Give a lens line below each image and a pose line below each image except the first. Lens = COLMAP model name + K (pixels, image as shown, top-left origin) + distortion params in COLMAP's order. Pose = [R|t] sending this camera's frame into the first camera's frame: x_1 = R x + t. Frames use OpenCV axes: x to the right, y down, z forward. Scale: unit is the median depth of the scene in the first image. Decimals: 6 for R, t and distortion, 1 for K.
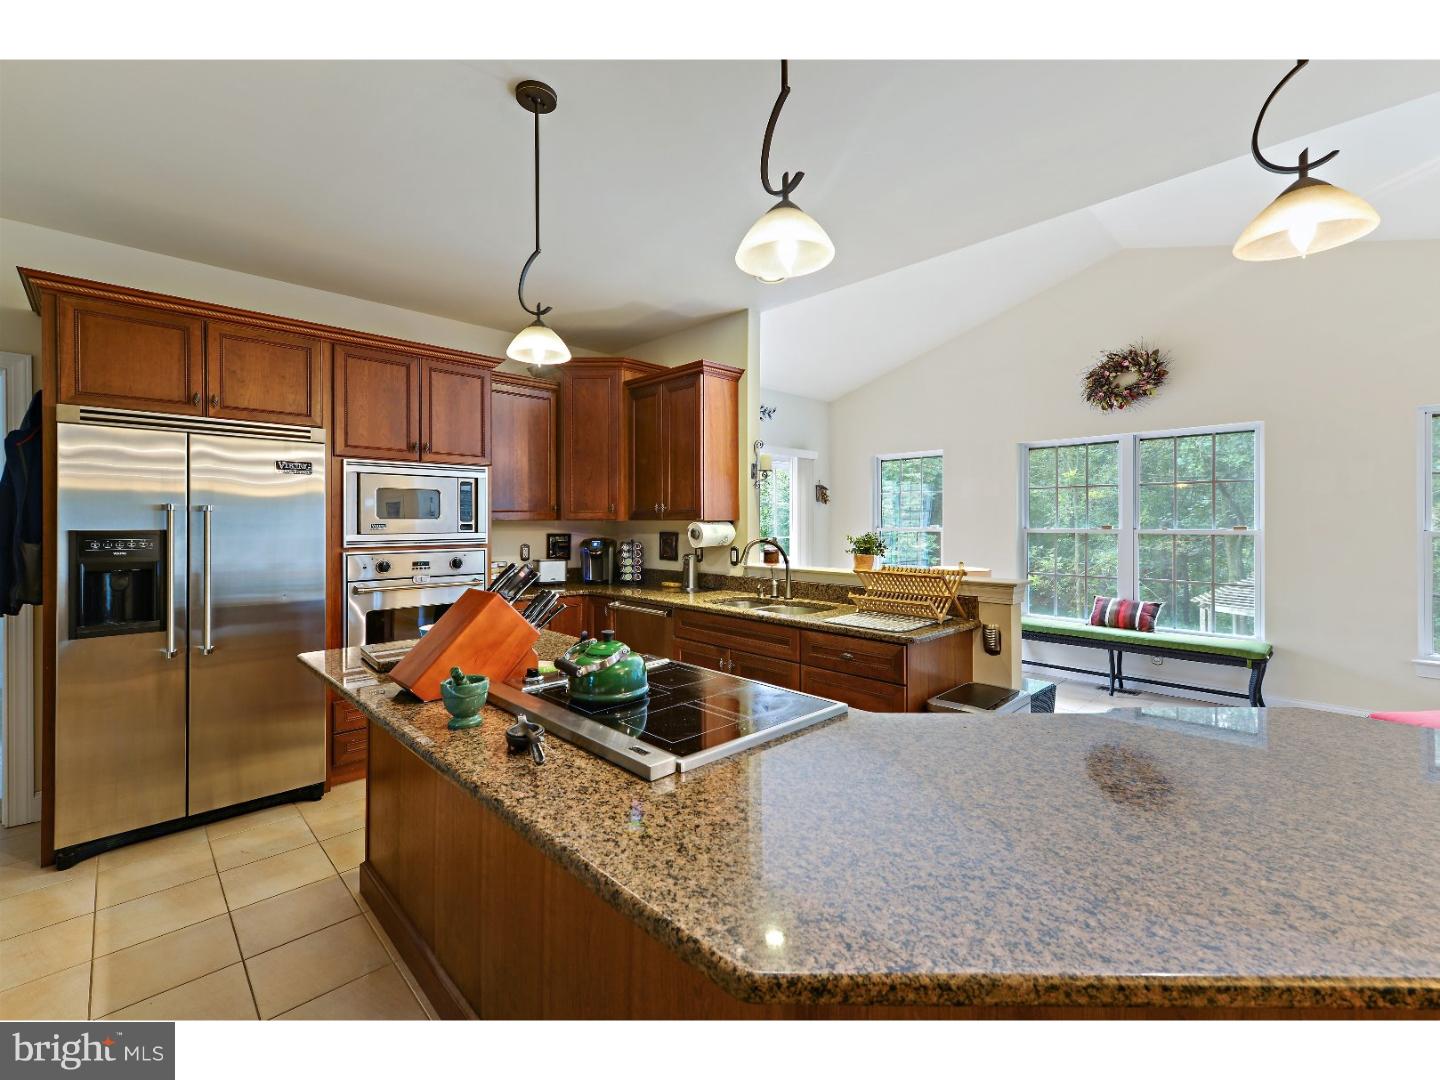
lens RADIAL K [[627.5, 0, 707.2], [0, 627.5, 519.5], [0, 0, 1]] dist [0.006238, -0.000780]
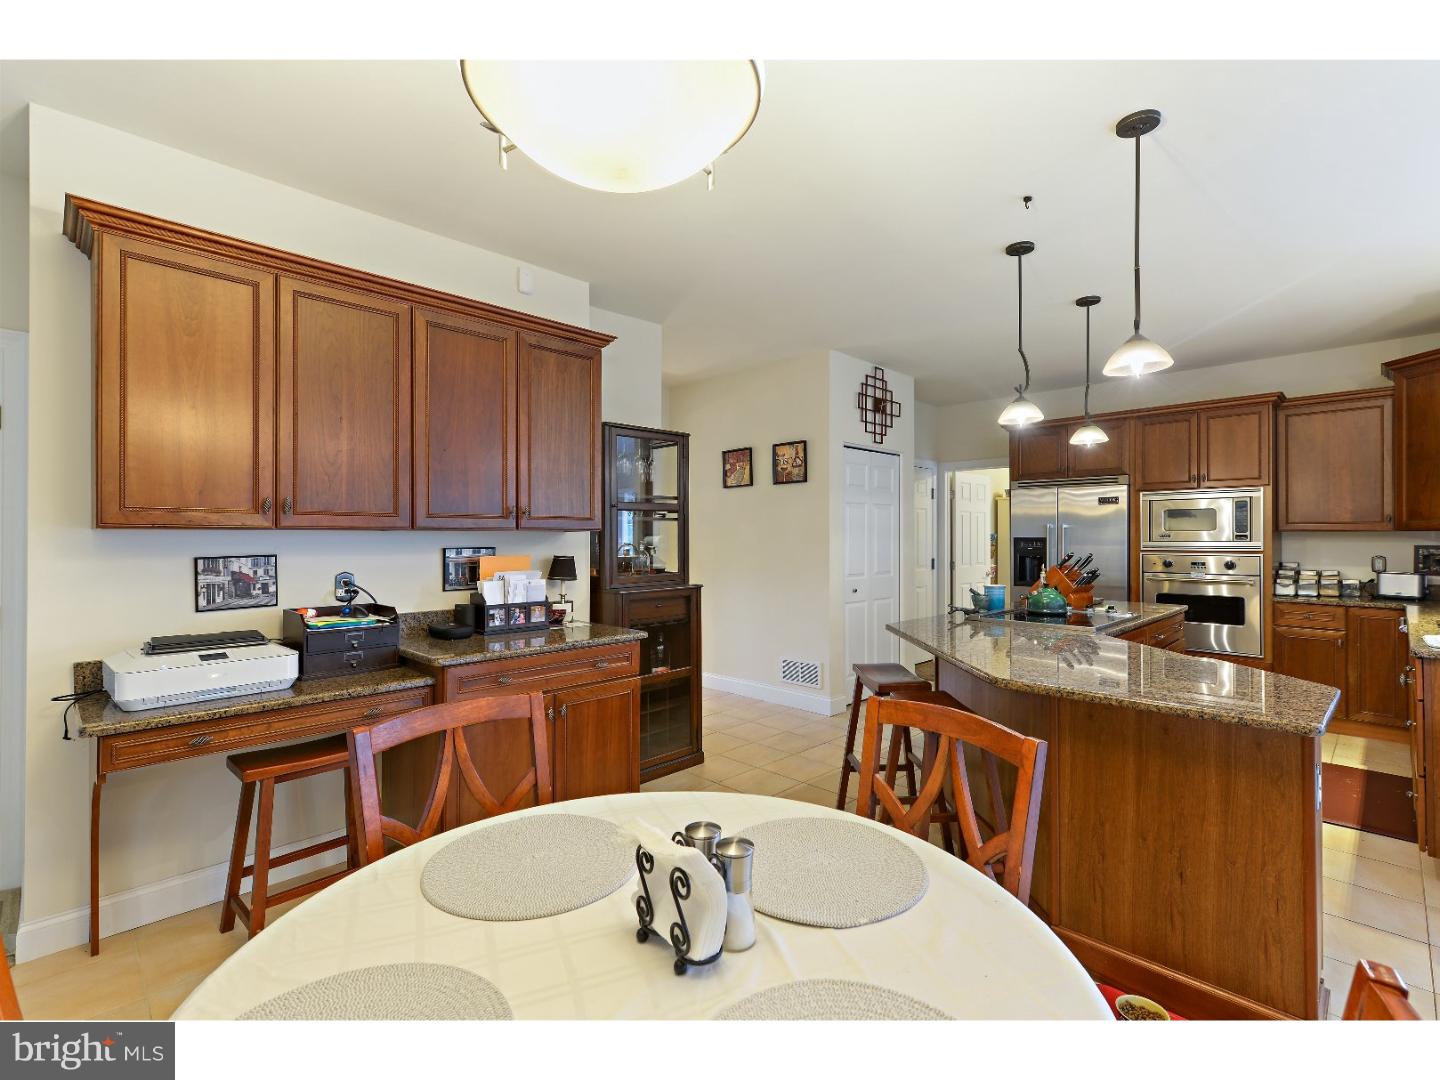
lens RADIAL K [[629.0, 0, 727.9], [0, 629.0, 535.9], [0, 0, 1]] dist [0.001553, -0.000126]
pose [[0.015988, -0.000258, -0.999872, 0.938643], [0.005953, 0.999982, -0.000163, 0.004386], [0.999854, -0.005950, 0.015989, -0.046295]]
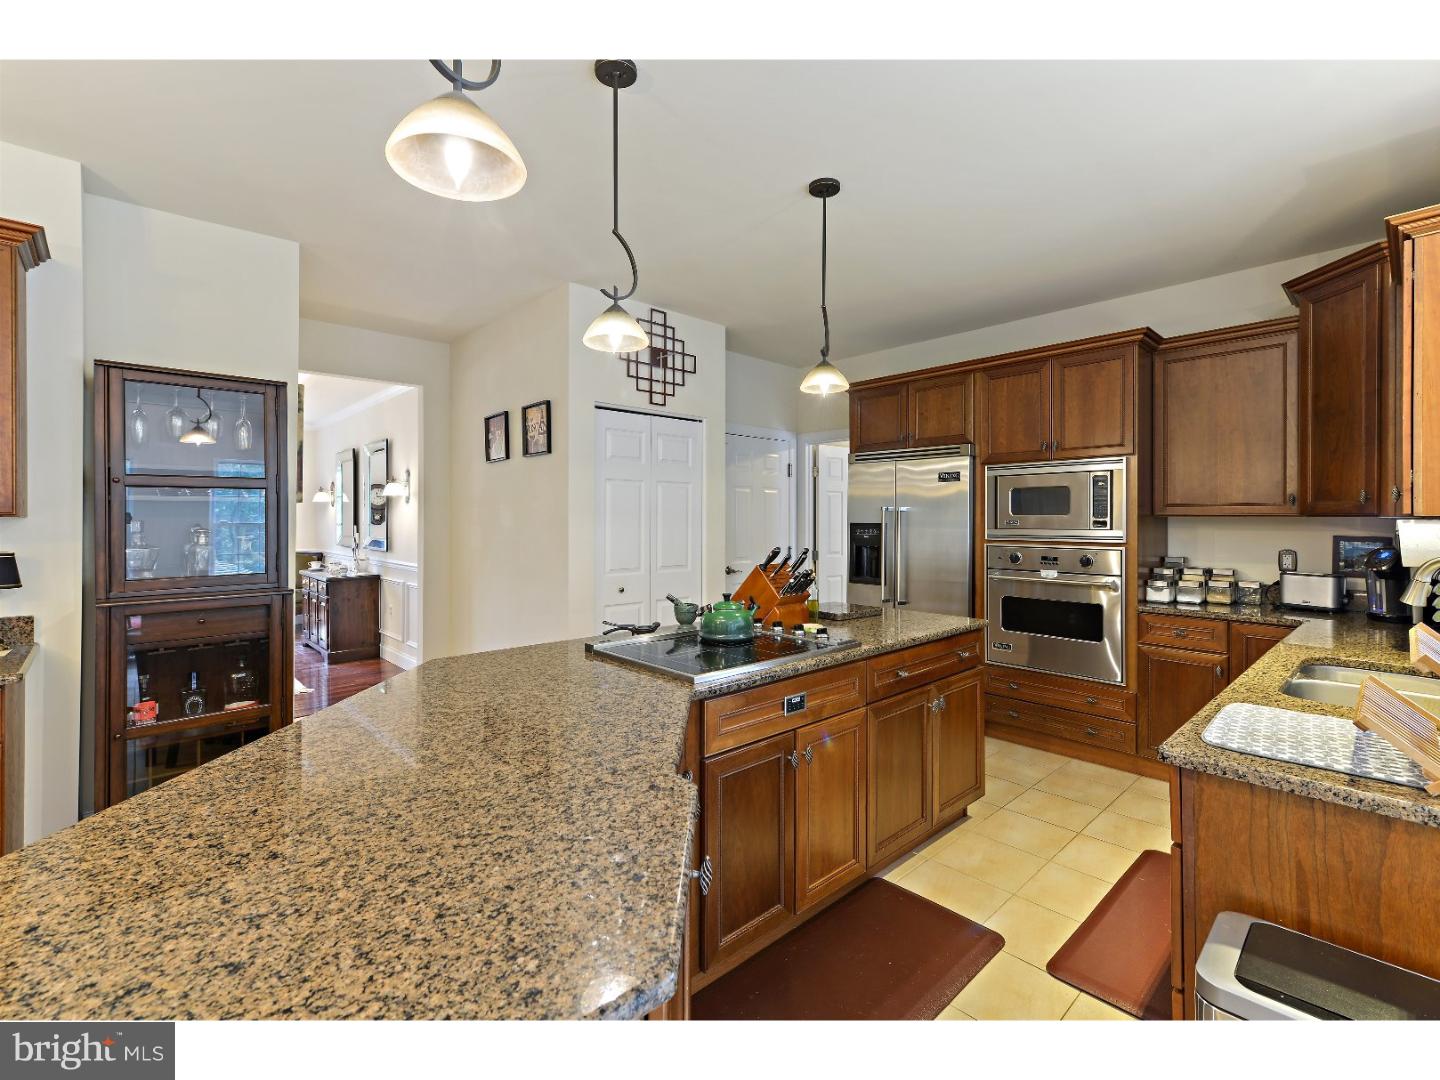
lens RADIAL K [[627.5, 0, 707.2], [0, 627.5, 519.5], [0, 0, 1]] dist [0.006238, -0.000780]
pose [[-0.018243, 0.001414, -0.999833, 0.621915], [0.004588, 0.999989, 0.001330, 0.001885], [0.999823, -0.004563, -0.018249, 0.475046]]
